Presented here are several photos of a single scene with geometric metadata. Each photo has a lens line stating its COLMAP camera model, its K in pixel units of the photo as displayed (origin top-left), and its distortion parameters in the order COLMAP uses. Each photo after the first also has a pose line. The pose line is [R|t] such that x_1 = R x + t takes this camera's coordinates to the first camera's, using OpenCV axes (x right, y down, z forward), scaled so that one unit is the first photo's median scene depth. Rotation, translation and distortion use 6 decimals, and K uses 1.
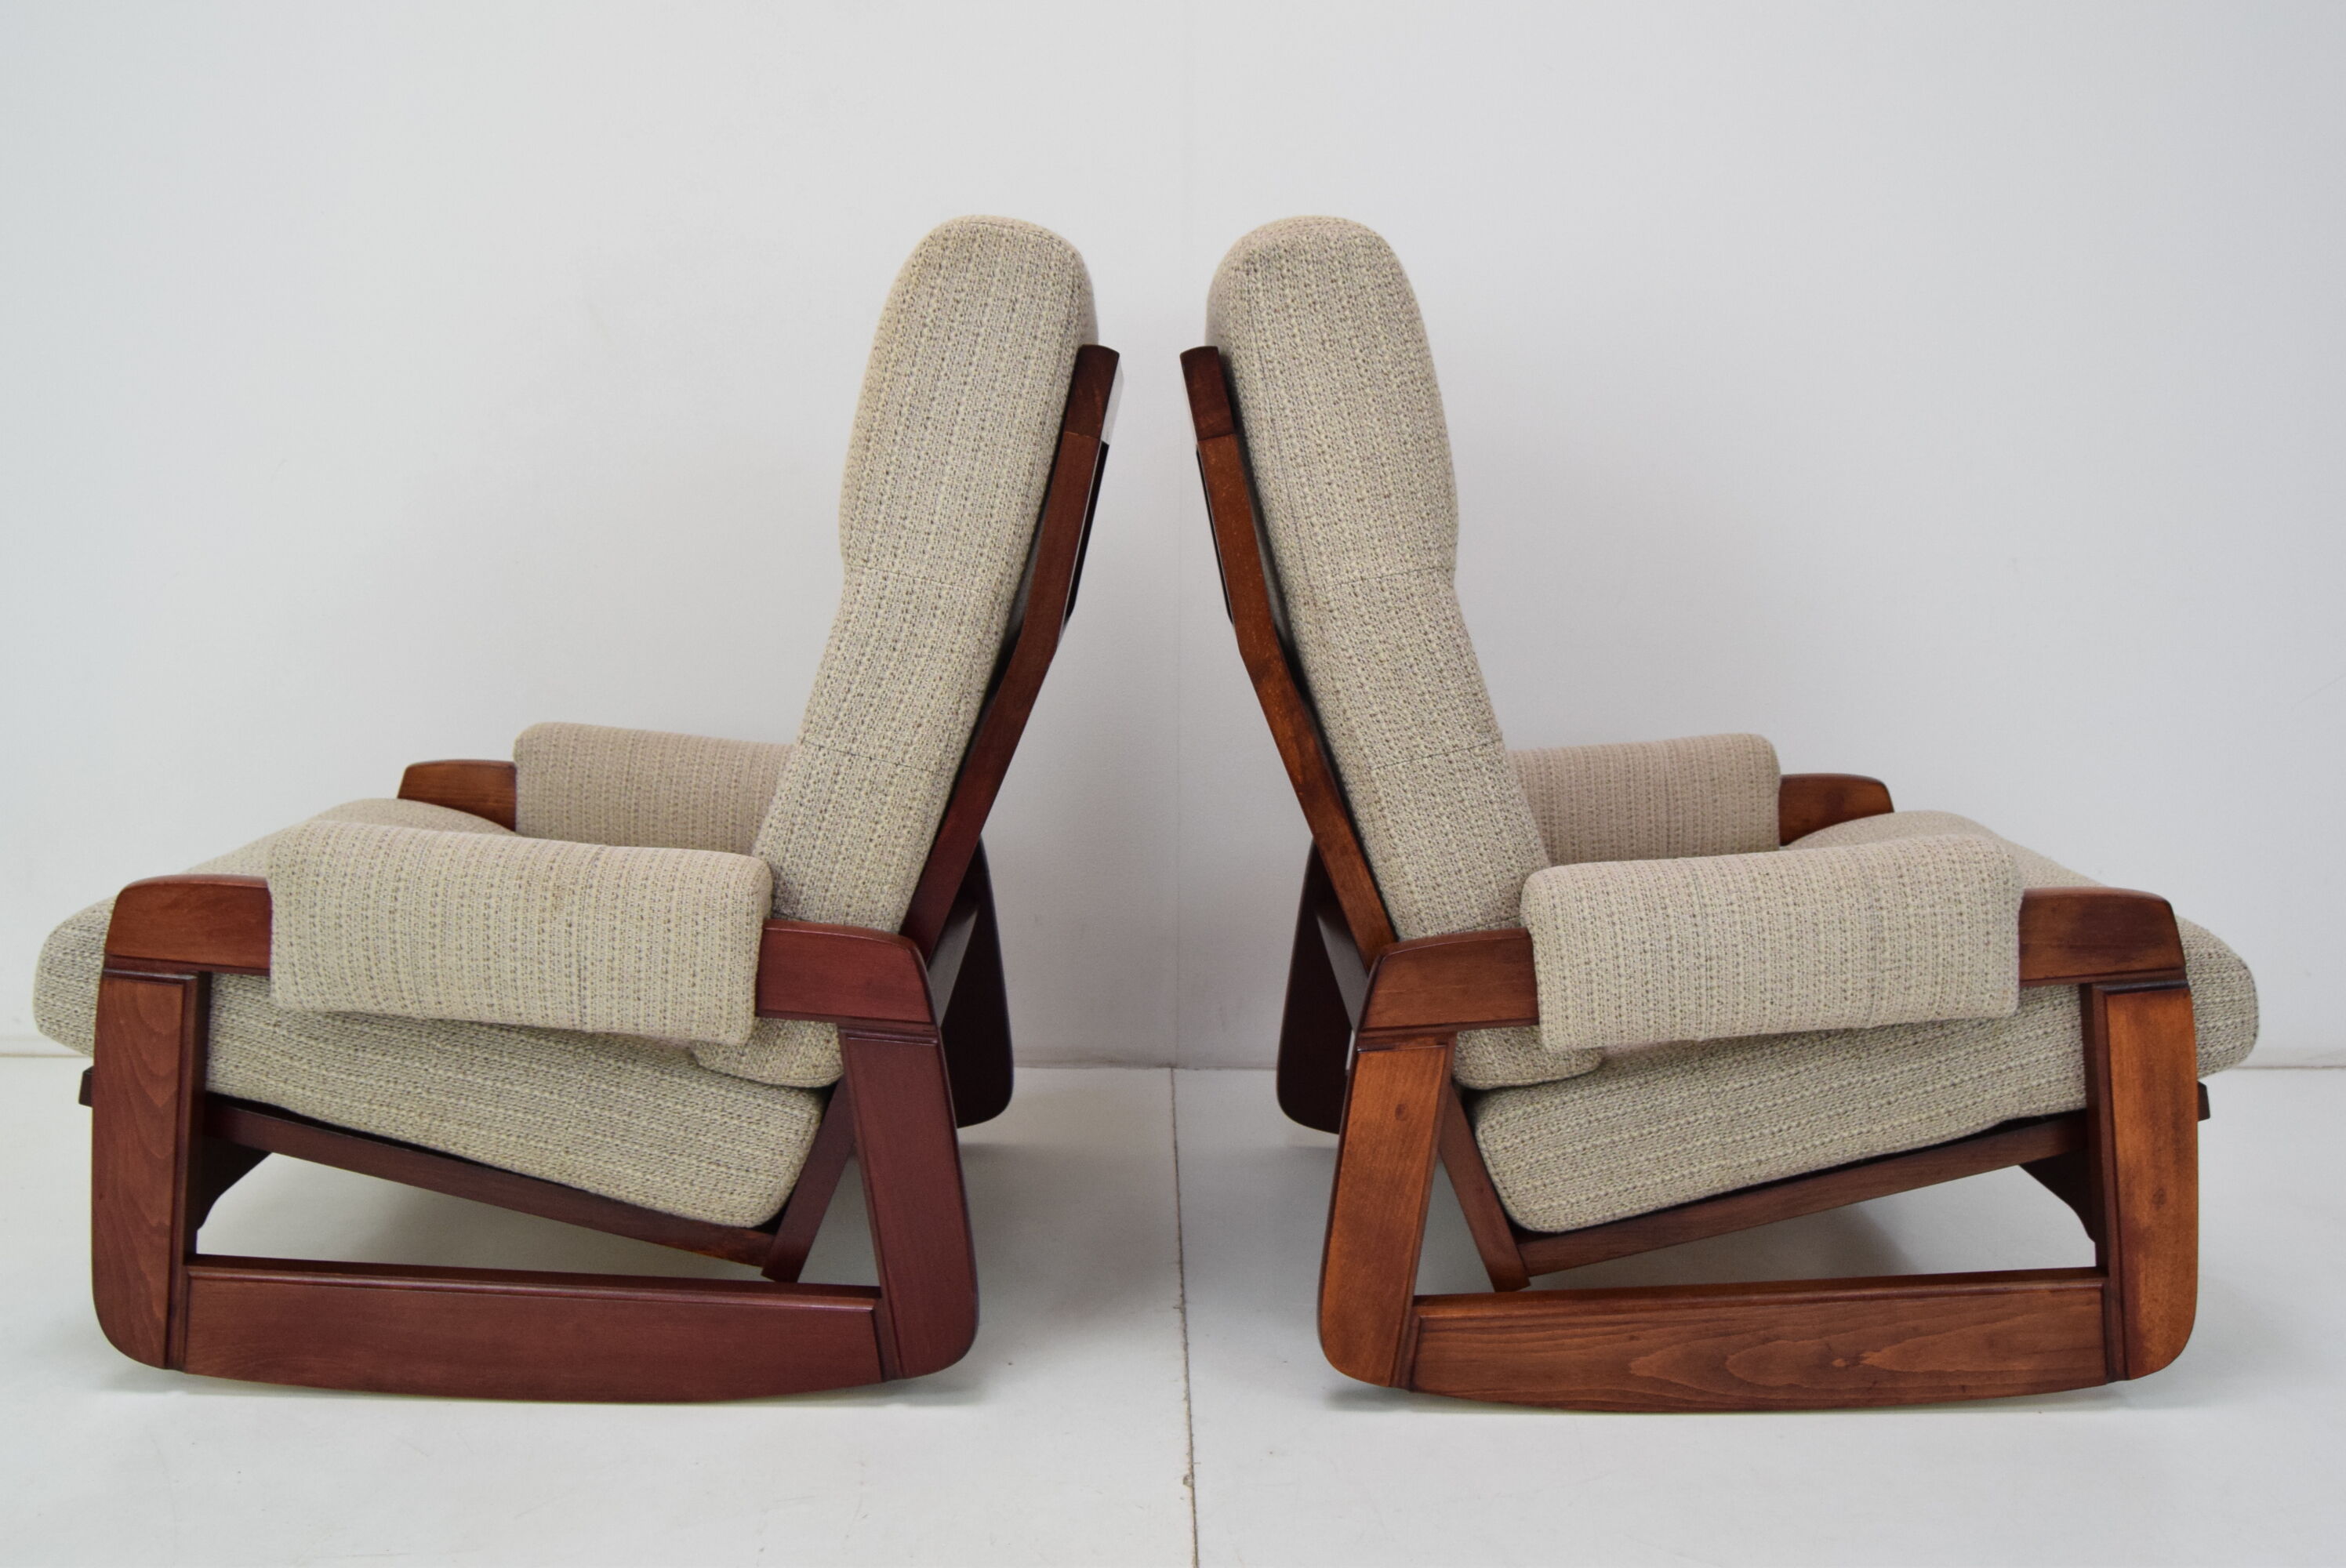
lens RADIAL K [[1976.4, 0, 1175.8], [0, 1976.4, 779.2], [0, 0, 1]] dist [-0.089171, 0.024366]
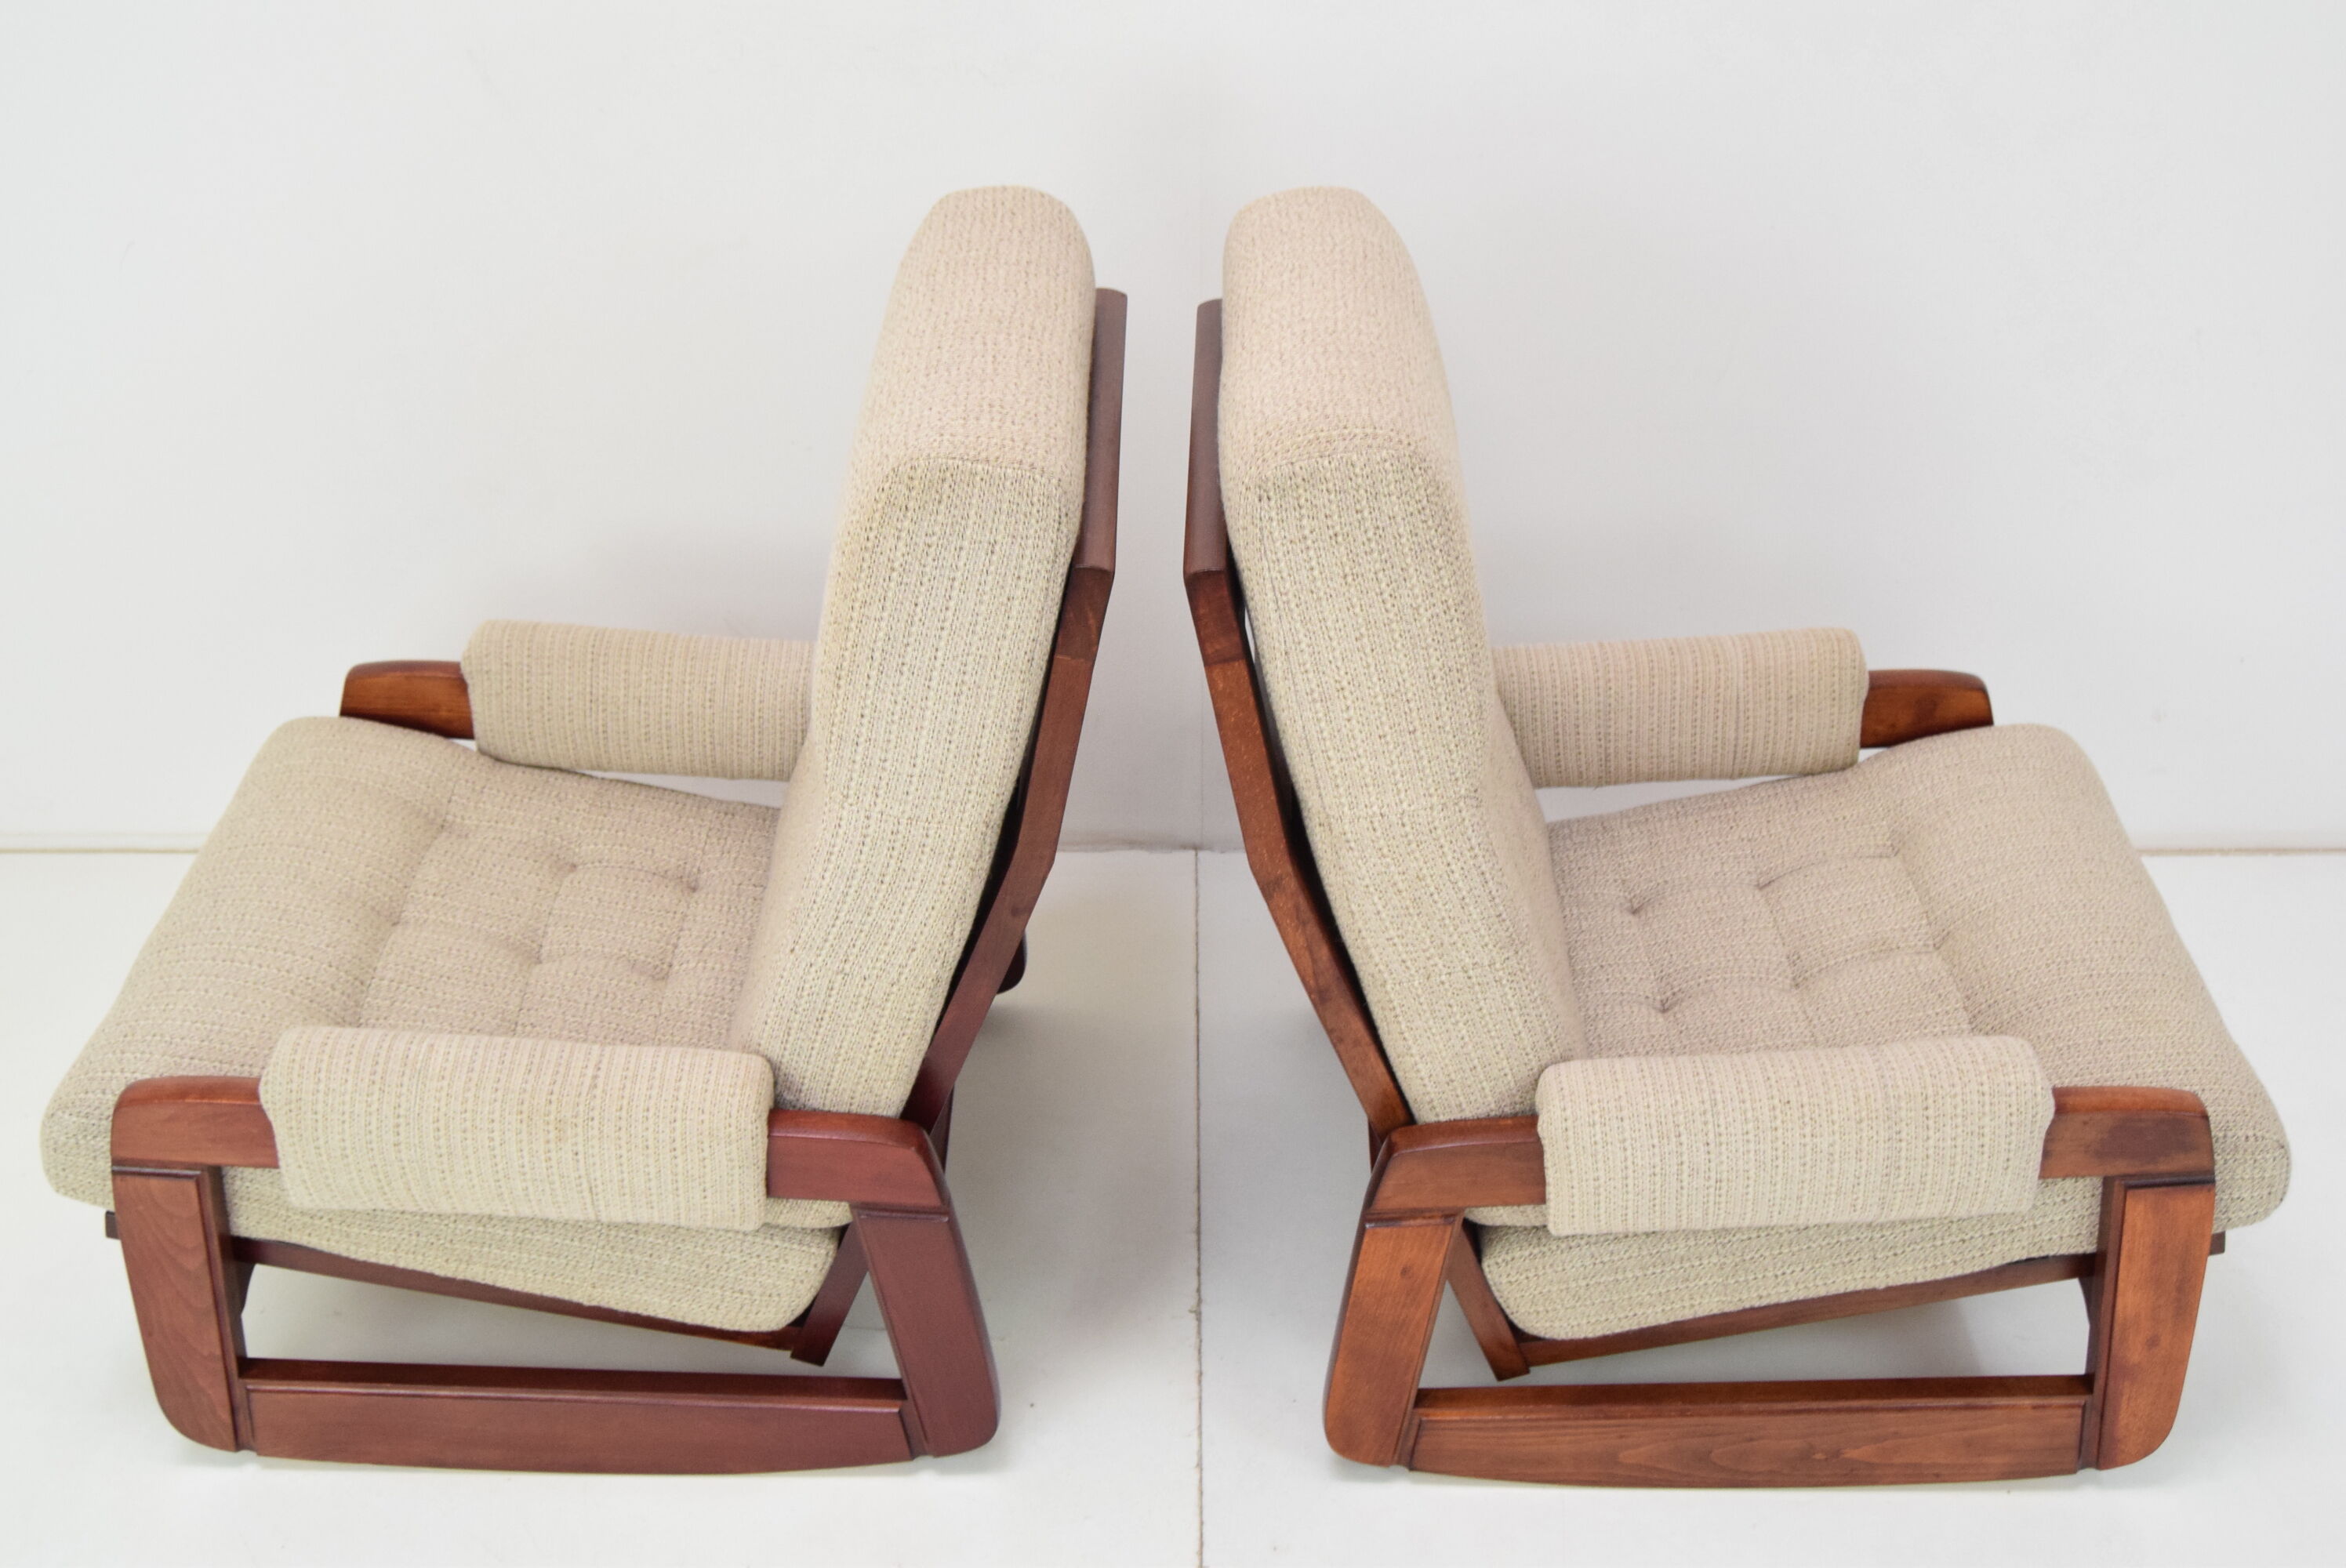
lens RADIAL K [[2362.4, 0, 1173.0], [0, 2362.4, 784.0], [0, 0, 1]] dist [-0.076449, 0.024835]
pose [[0.999698, 0.000599, -0.024575, 0.023628], [0.009805, 0.907021, 0.420971, -0.576037], [0.022542, -0.421085, 0.906741, 0.000507]]
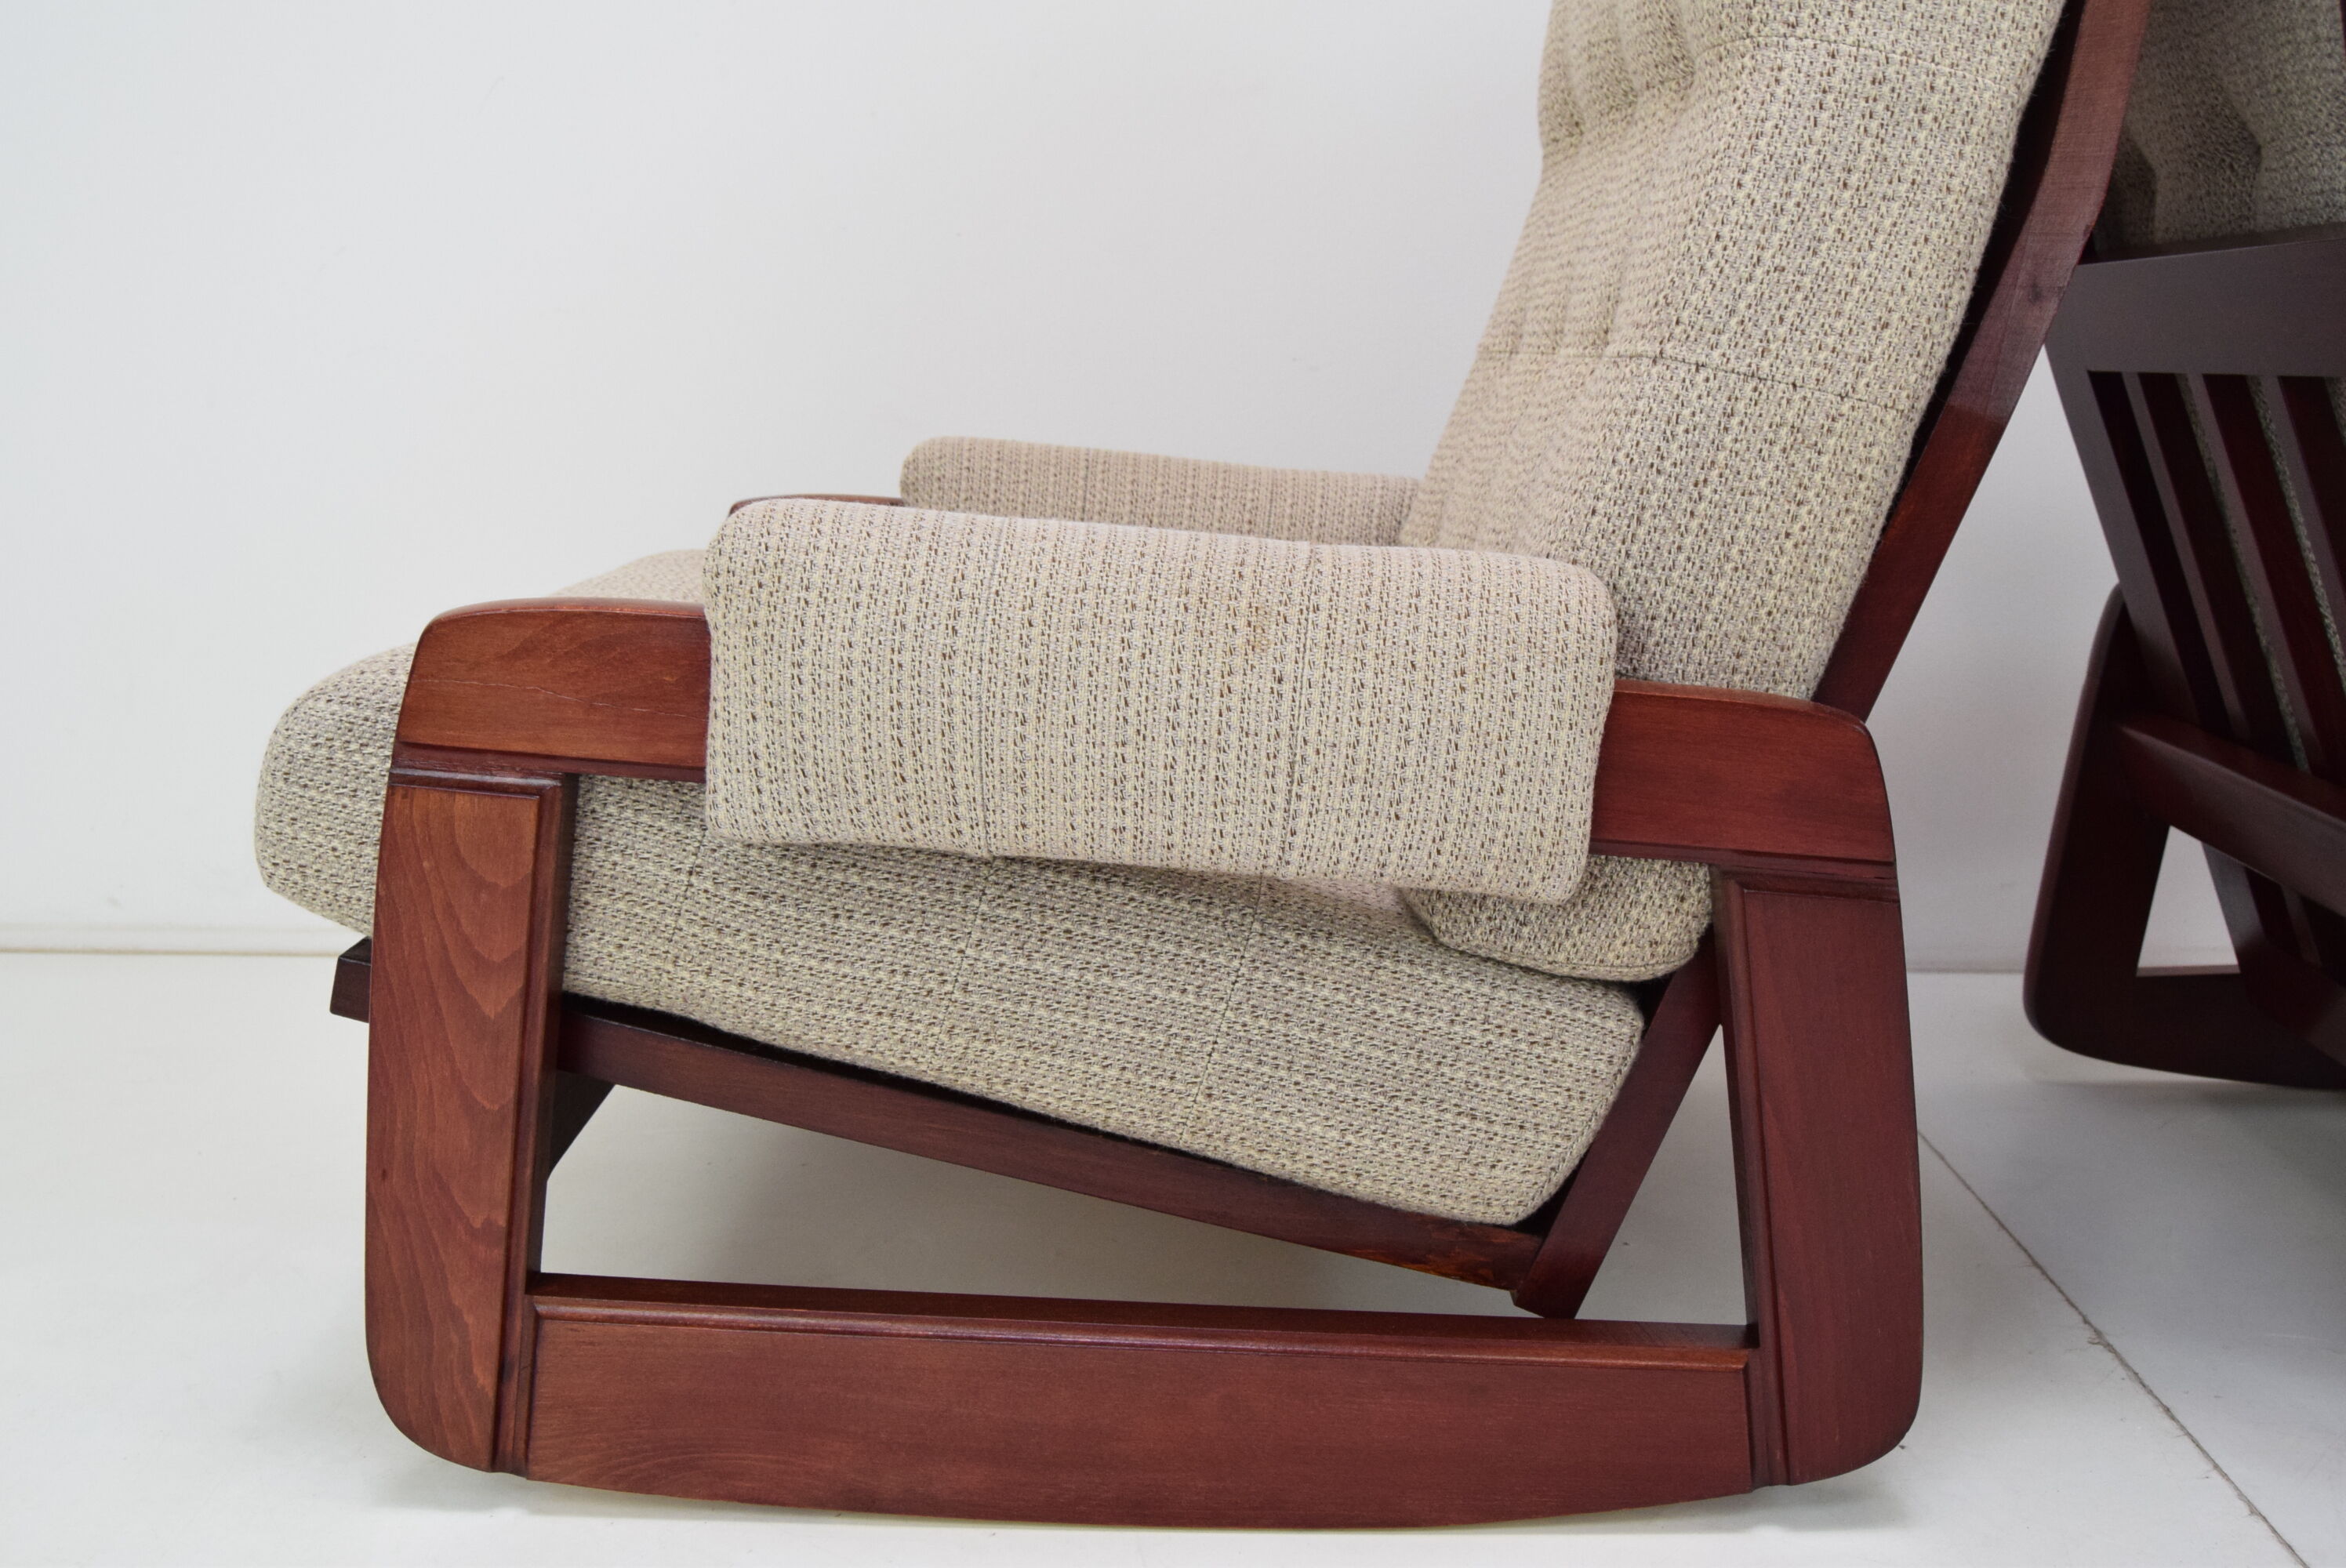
lens RADIAL K [[2178.3, 0, 1173.0], [0, 2178.3, 784.0], [0, 0, 1]] dist [-0.084307, 0.014648]
pose [[0.999341, 0.002218, -0.036243, -0.305188], [-0.000453, 0.998817, 0.048616, 0.071357], [0.036308, -0.048568, 0.998160, 0.382508]]
